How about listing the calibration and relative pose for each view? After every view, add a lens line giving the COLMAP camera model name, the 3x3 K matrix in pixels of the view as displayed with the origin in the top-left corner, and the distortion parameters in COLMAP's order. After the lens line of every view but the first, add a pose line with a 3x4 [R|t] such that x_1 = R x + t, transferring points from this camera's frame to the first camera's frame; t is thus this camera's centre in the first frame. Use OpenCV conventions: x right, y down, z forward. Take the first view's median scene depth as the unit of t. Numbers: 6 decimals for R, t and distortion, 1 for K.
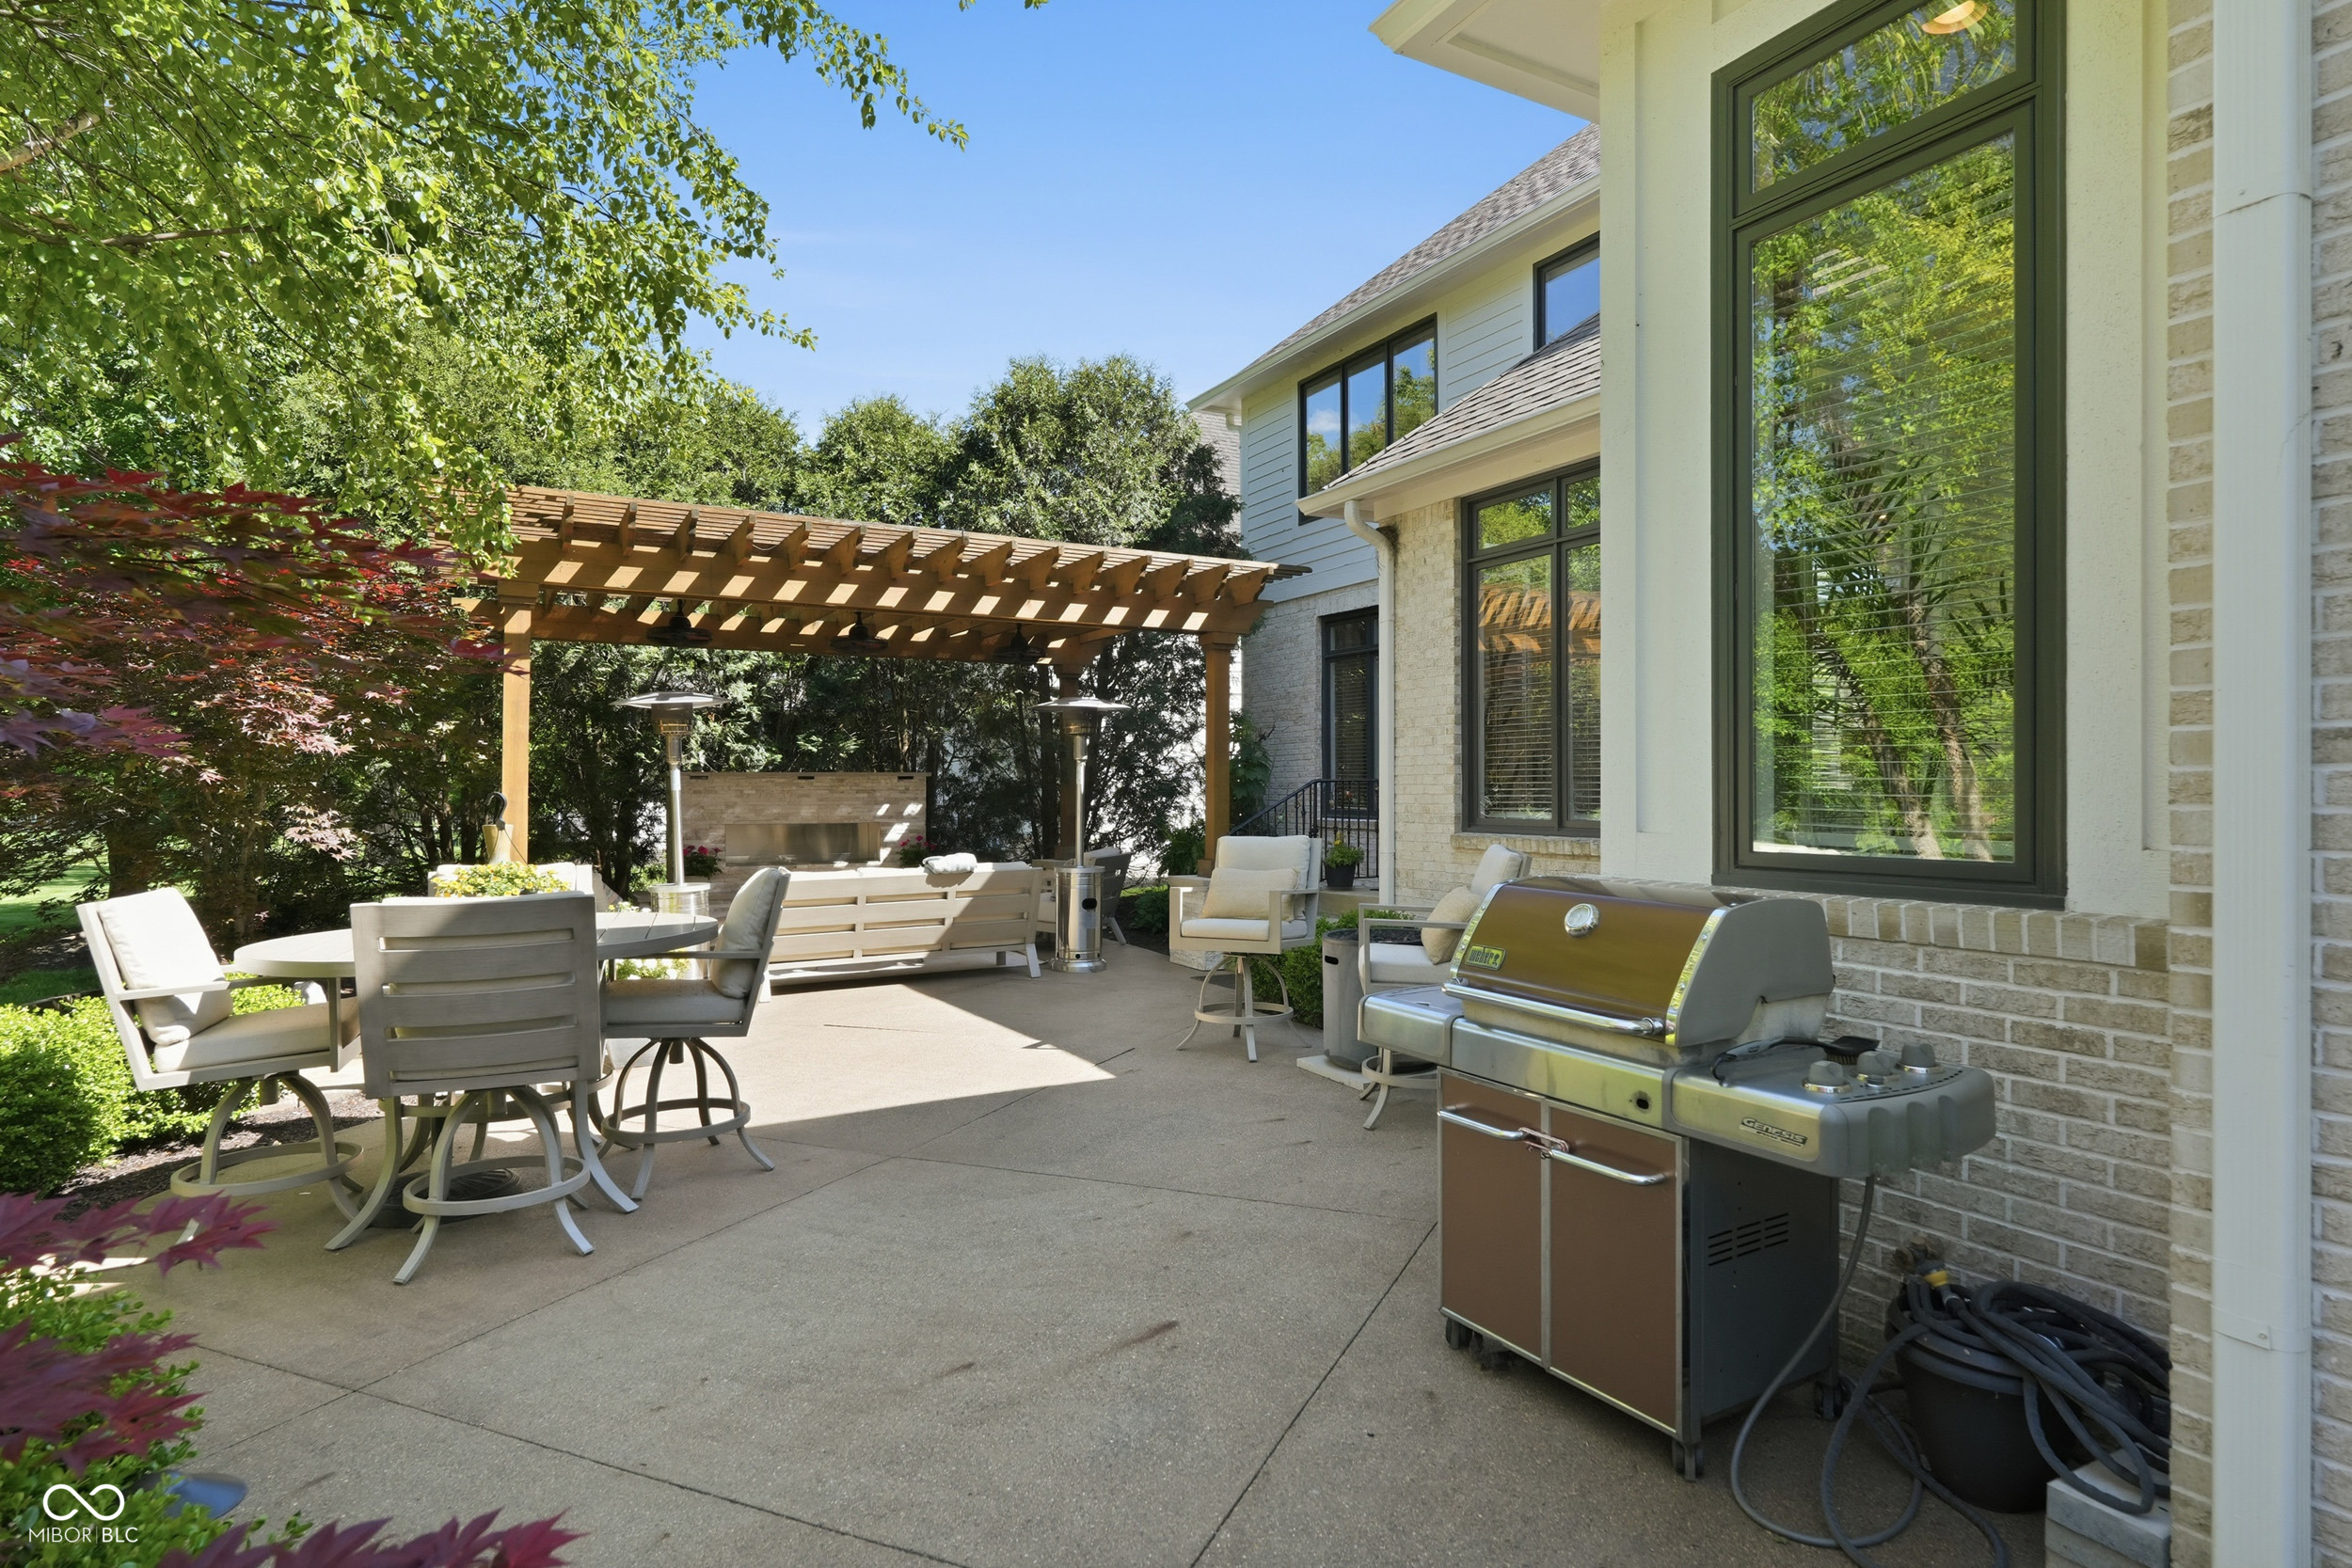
lens RADIAL K [[1236.0, 0, 1172.0], [0, 1236.0, 787.6], [0, 0, 1]] dist [-0.004098, -0.000430]
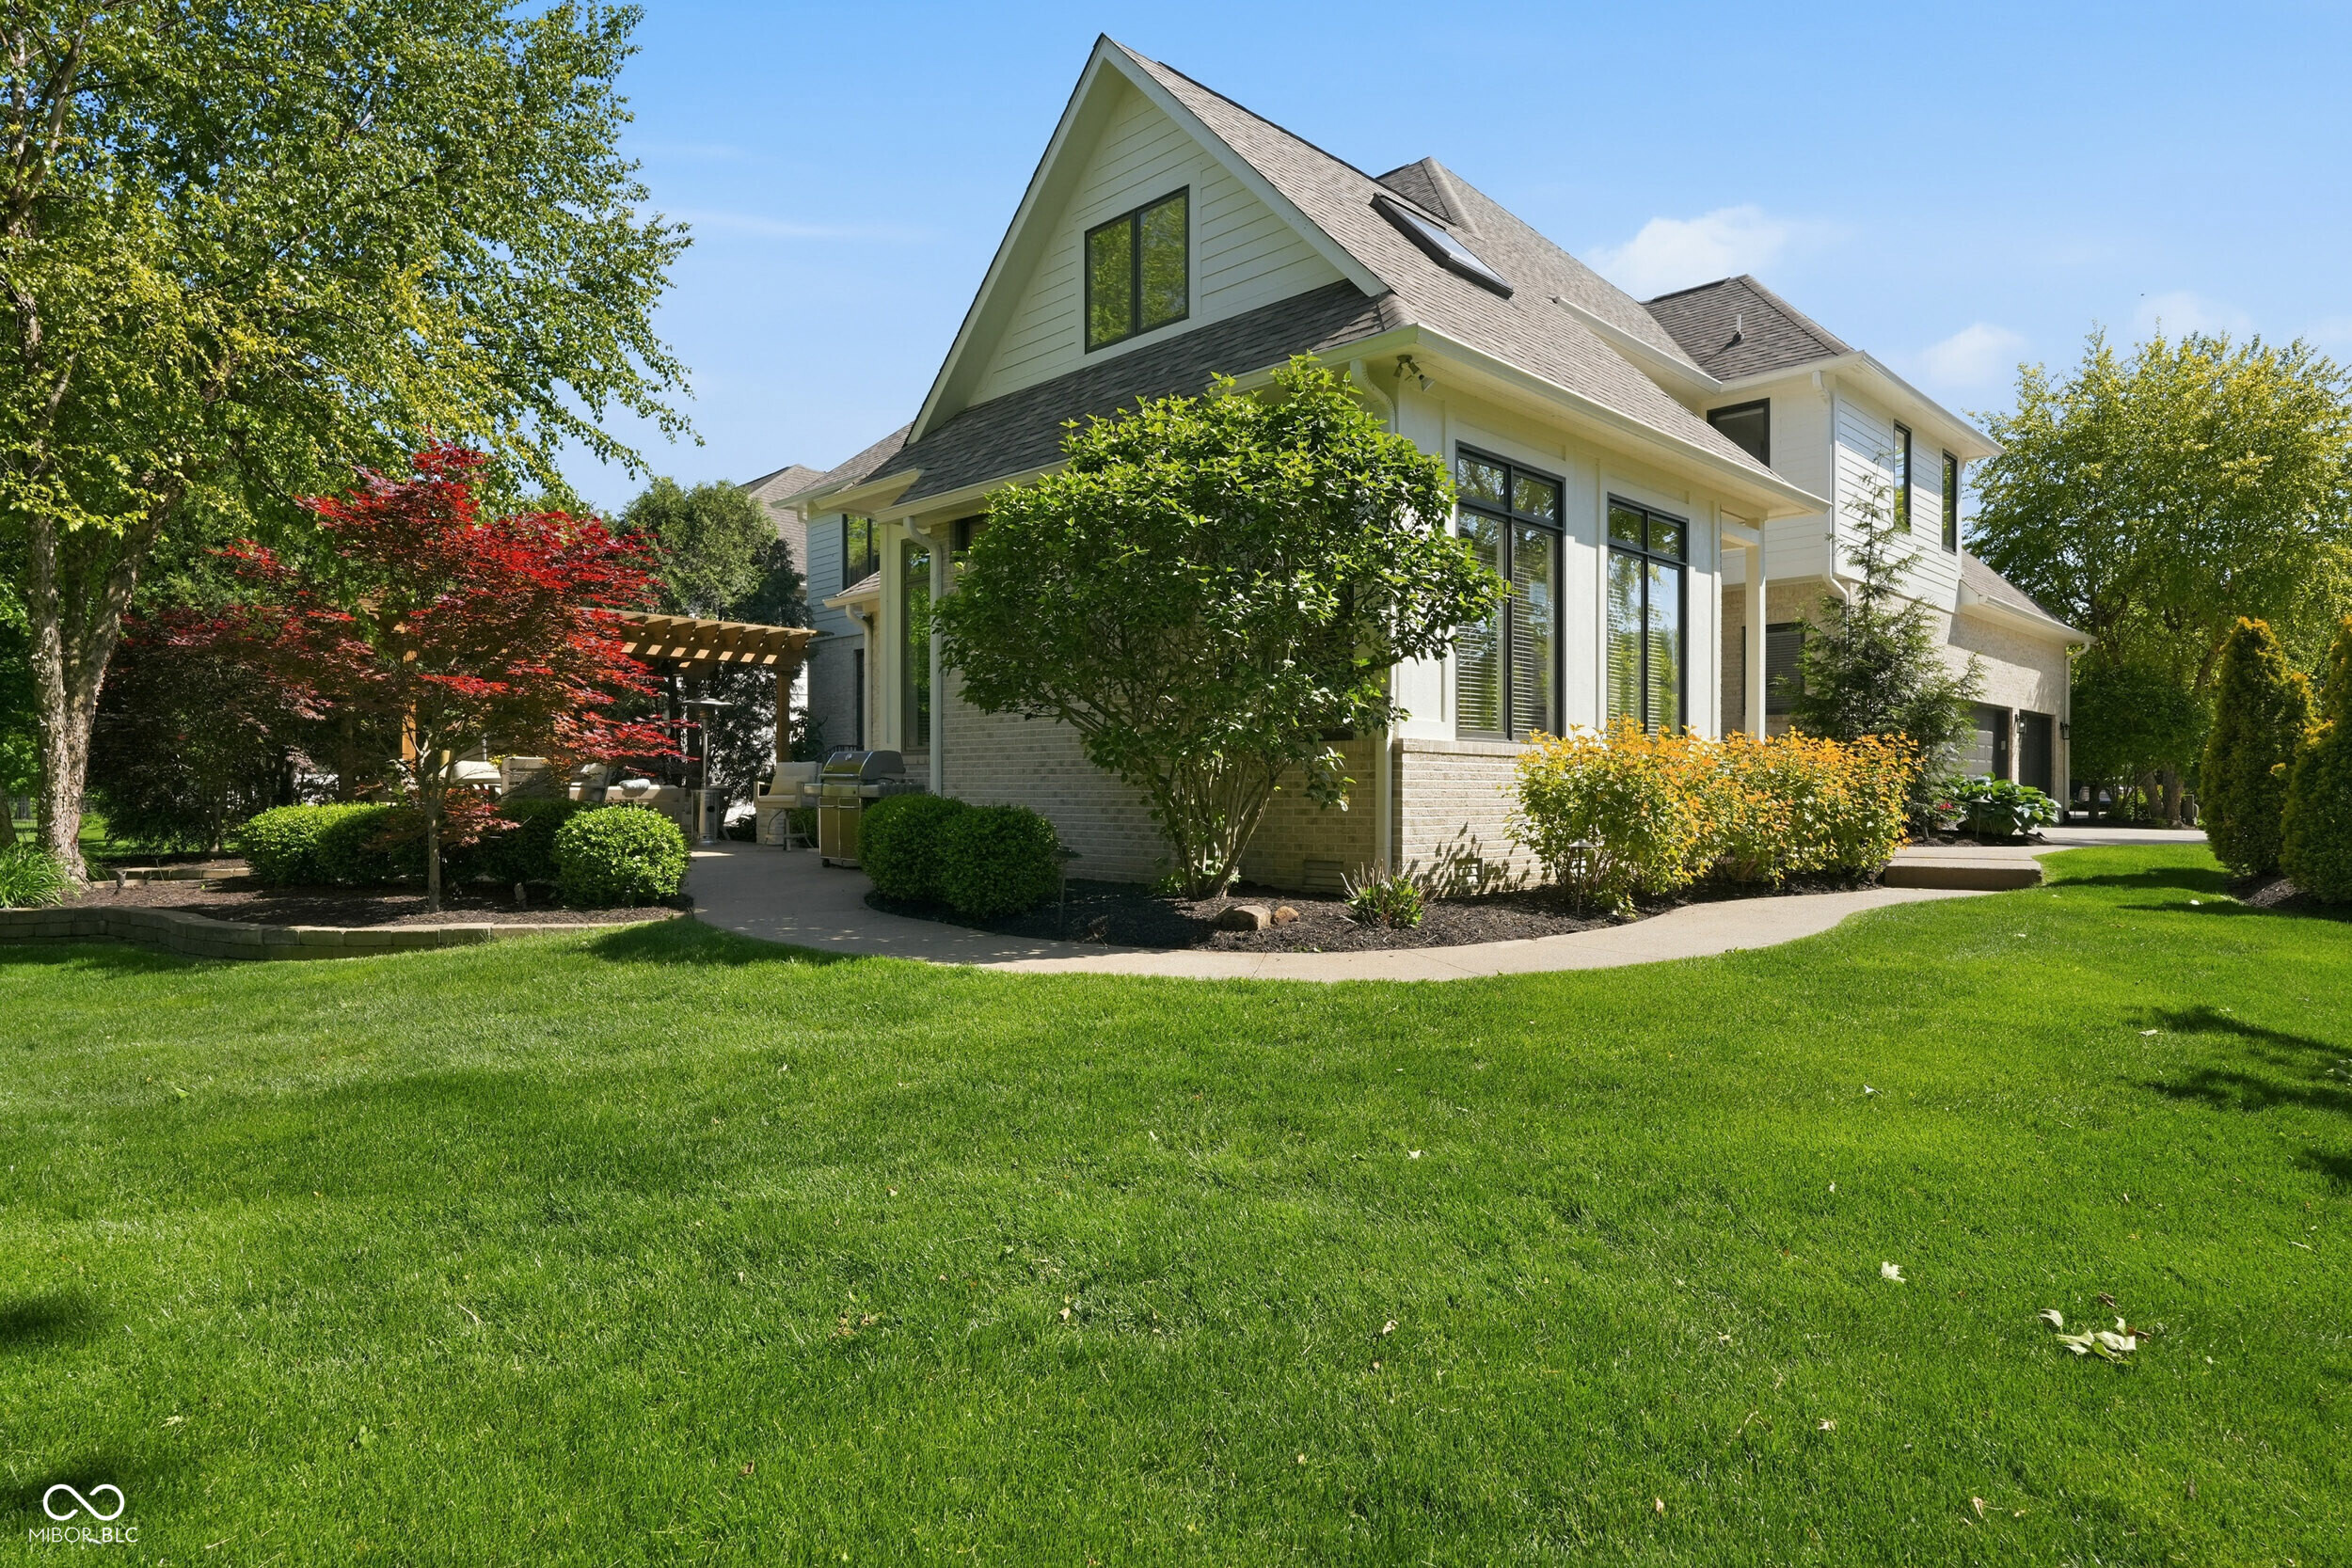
lens RADIAL K [[1384.5, 0, 1172.8], [0, 1384.5, 807.7], [0, 0, 1]] dist [0.004566, 0.000299]
pose [[0.960884, 0.000003, 0.276951, 0.018114], [-0.002557, 0.999957, 0.008862, 0.053381], [-0.276939, -0.009223, 0.960843, -0.902204]]
